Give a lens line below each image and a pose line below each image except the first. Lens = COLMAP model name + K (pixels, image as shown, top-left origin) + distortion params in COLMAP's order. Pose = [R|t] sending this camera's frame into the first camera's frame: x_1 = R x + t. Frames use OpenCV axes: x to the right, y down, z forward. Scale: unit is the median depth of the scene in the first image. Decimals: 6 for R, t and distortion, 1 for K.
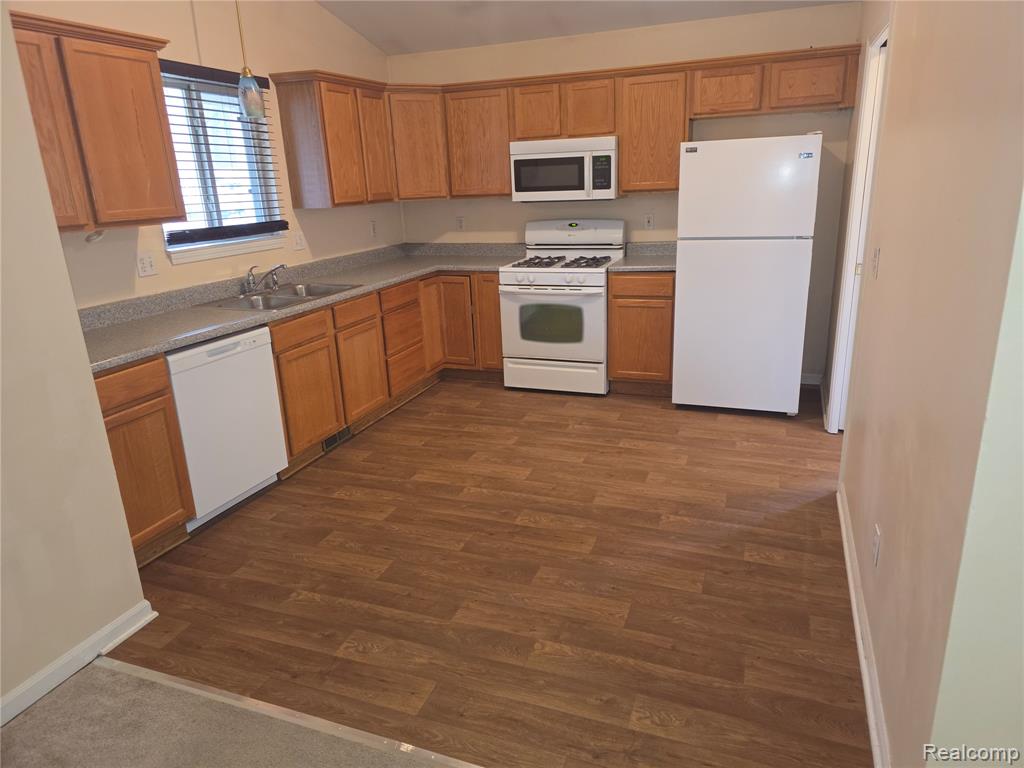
lens RADIAL K [[672.0, 0, 512.0], [0, 672.0, 384.0], [0, 0, 1]] dist [0.073222, -0.066717]
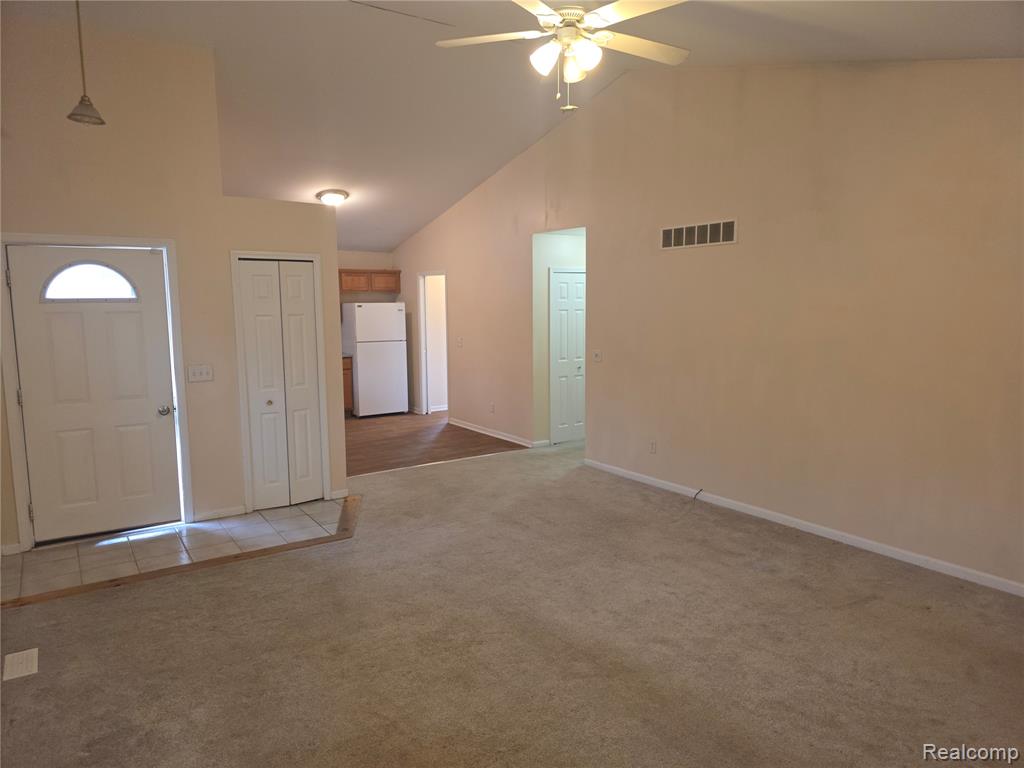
lens RADIAL K [[679.7, 0, 512.0], [0, 679.7, 384.0], [0, 0, 1]] dist [0.067961, -0.069440]
pose [[0.571369, -0.066811, 0.817970, -1.251114], [0.228447, 0.970237, -0.080327, 0.212386], [-0.788258, 0.232759, 0.569626, -0.653600]]
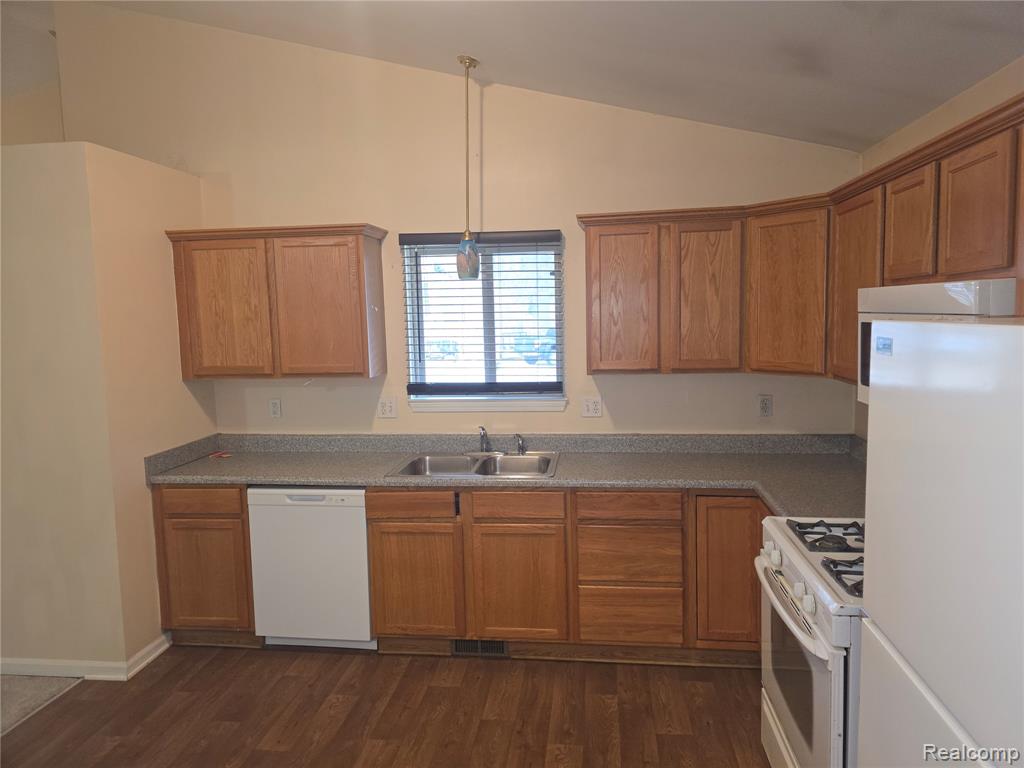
lens RADIAL K [[672.0, 0, 512.0], [0, 672.0, 384.0], [0, 0, 1]] dist [0.073222, -0.066717]
pose [[0.238732, 0.136954, -0.961380, 0.442263], [-0.274897, 0.959040, 0.068358, -0.261570], [0.931364, 0.247962, 0.266602, 0.665859]]
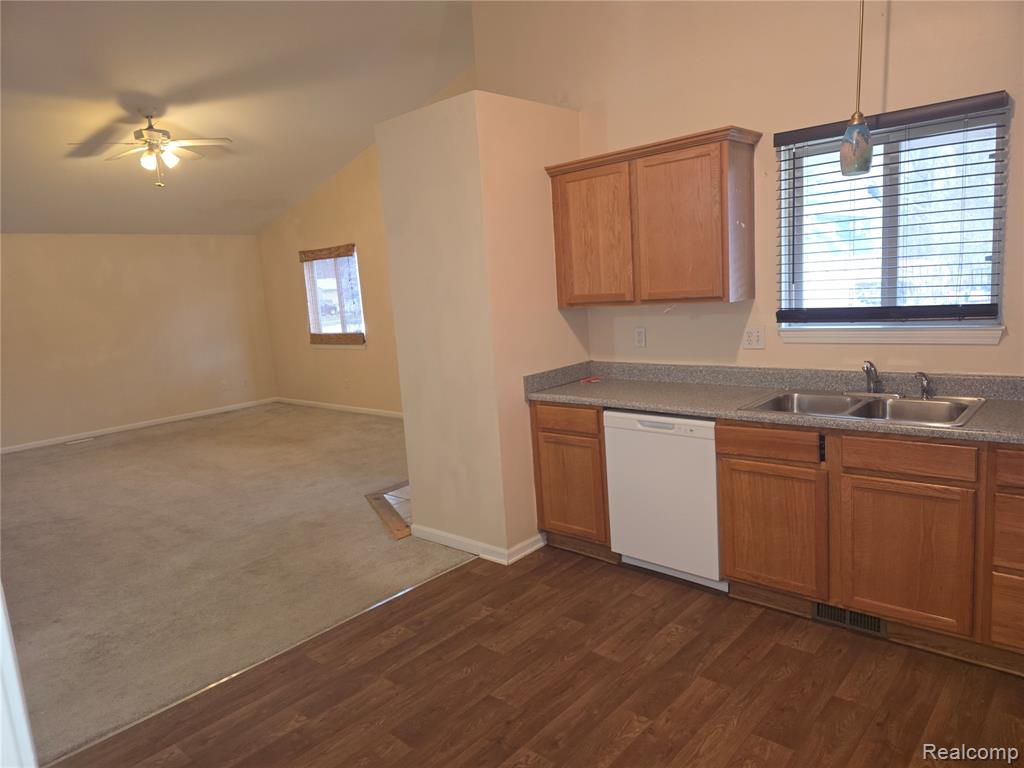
lens RADIAL K [[674.6, 0, 508.3], [0, 674.6, 387.6], [0, 0, 1]] dist [0.073175, -0.068664]
pose [[-0.355801, 0.211680, -0.910273, 0.406286], [-0.195616, 0.935567, 0.294022, -0.250769], [0.913860, 0.282677, -0.291467, 0.738404]]
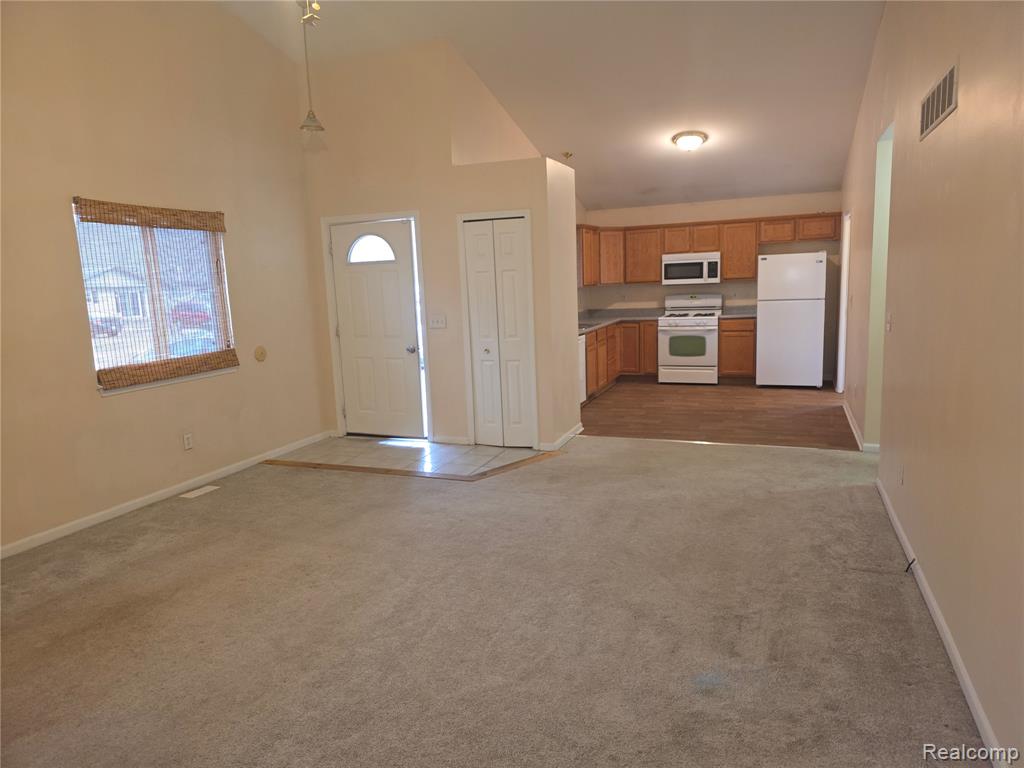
lens RADIAL K [[674.6, 0, 508.3], [0, 674.6, 387.6], [0, 0, 1]] dist [0.073175, -0.068664]
pose [[0.999876, 0.003425, -0.015377, -0.434177], [-0.005502, 0.990542, -0.137097, 0.302993], [0.014762, 0.137165, 0.990438, -0.924077]]
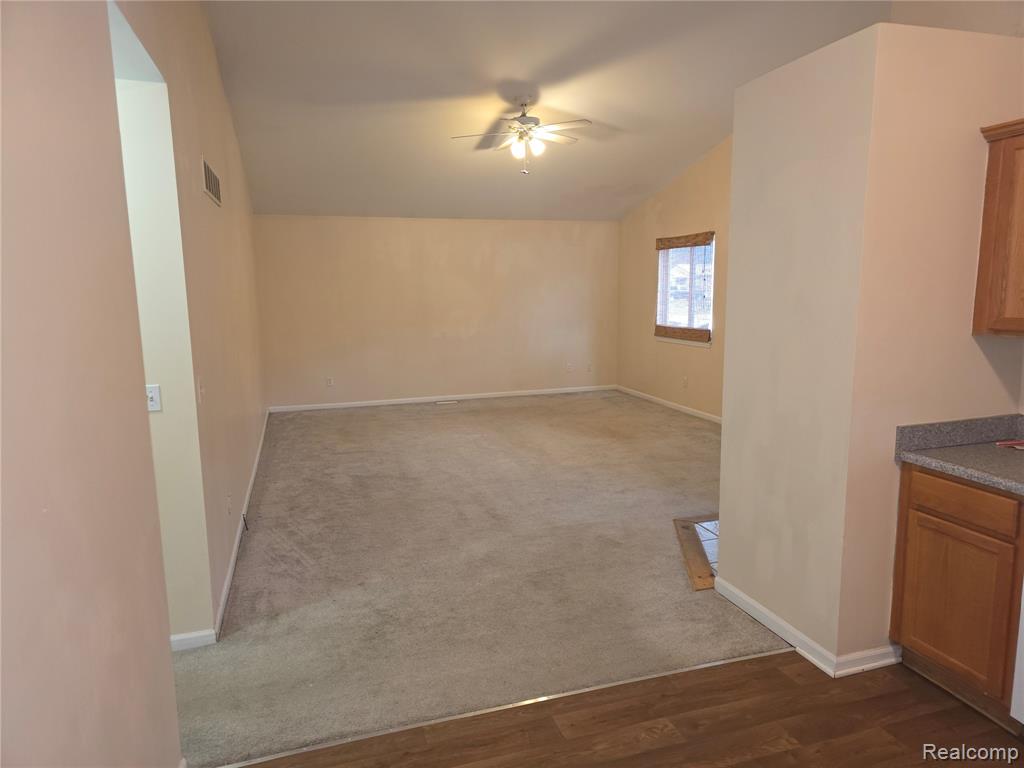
lens RADIAL K [[672.0, 0, 512.0], [0, 672.0, 384.0], [0, 0, 1]] dist [0.073222, -0.066717]
pose [[-0.777699, 0.146661, -0.611290, 0.262396], [-0.141771, 0.906436, 0.397838, -0.246141], [0.612442, 0.396061, -0.684142, 0.696970]]
